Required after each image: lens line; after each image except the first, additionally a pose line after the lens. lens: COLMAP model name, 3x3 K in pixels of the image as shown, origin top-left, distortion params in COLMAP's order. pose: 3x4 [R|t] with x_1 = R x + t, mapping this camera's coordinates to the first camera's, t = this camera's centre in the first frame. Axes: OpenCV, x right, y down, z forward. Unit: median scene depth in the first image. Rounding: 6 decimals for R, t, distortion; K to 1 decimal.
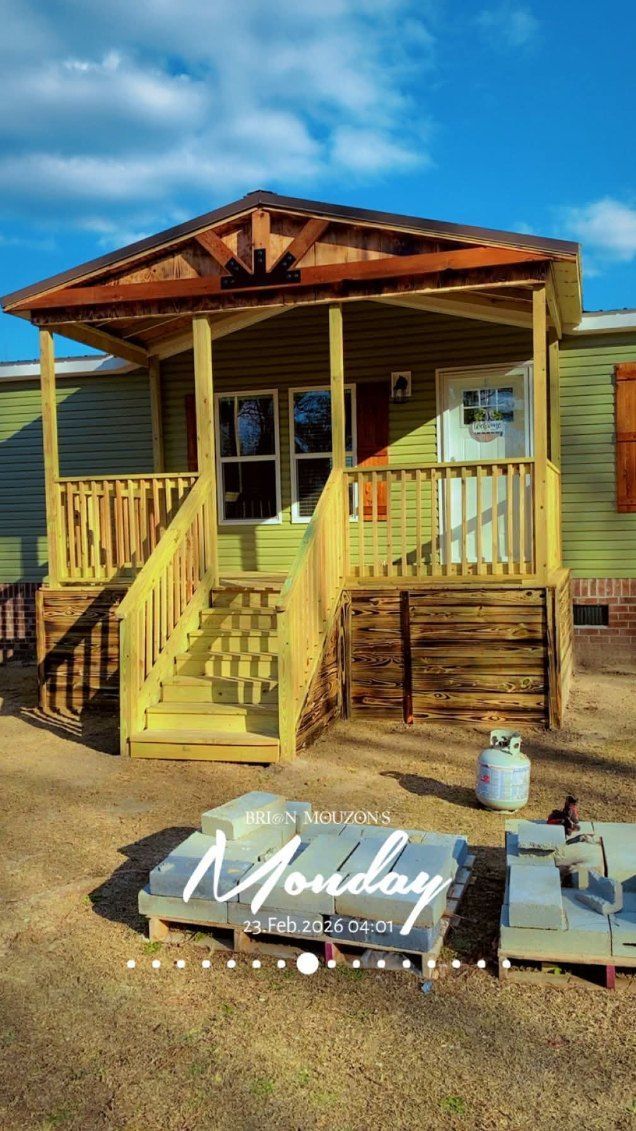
lens RADIAL K [[925.7, 0, 318.2], [0, 925.7, 563.0], [0, 0, 1]] dist [0.106705, -0.019594]
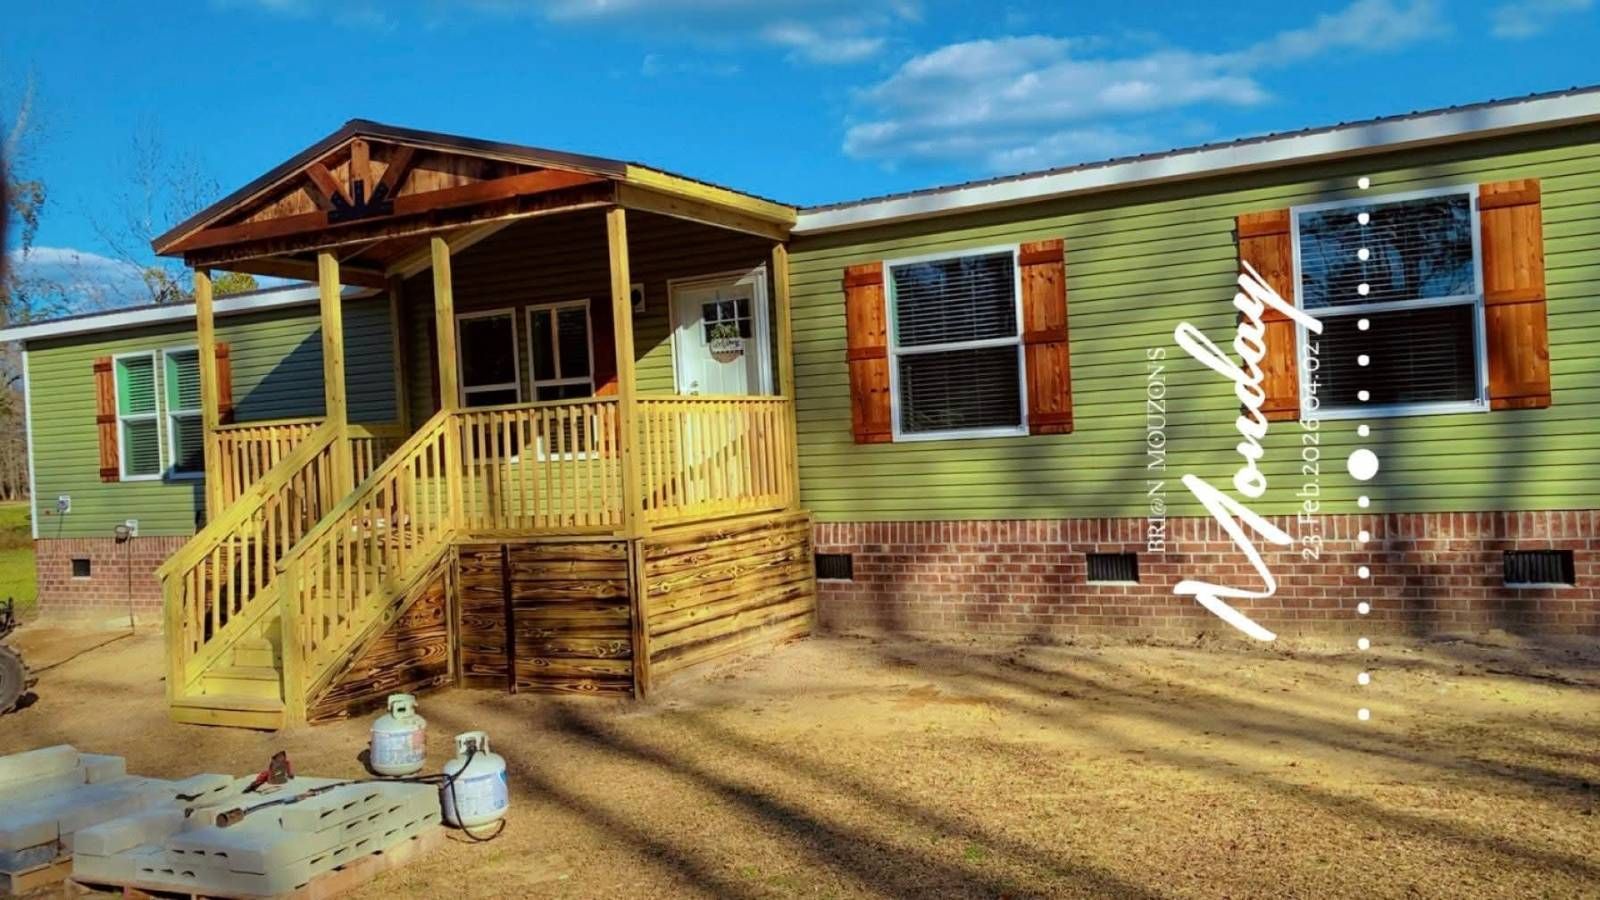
lens RADIAL K [[1309.6, 0, 800.5], [0, 1309.6, 444.0], [0, 0, 1]] dist [0.106705, -0.019594]
pose [[0.973503, -0.028798, -0.226853, 0.654243], [0.021697, 0.999195, -0.033733, -0.018242], [0.227642, 0.027917, 0.973345, -0.180380]]
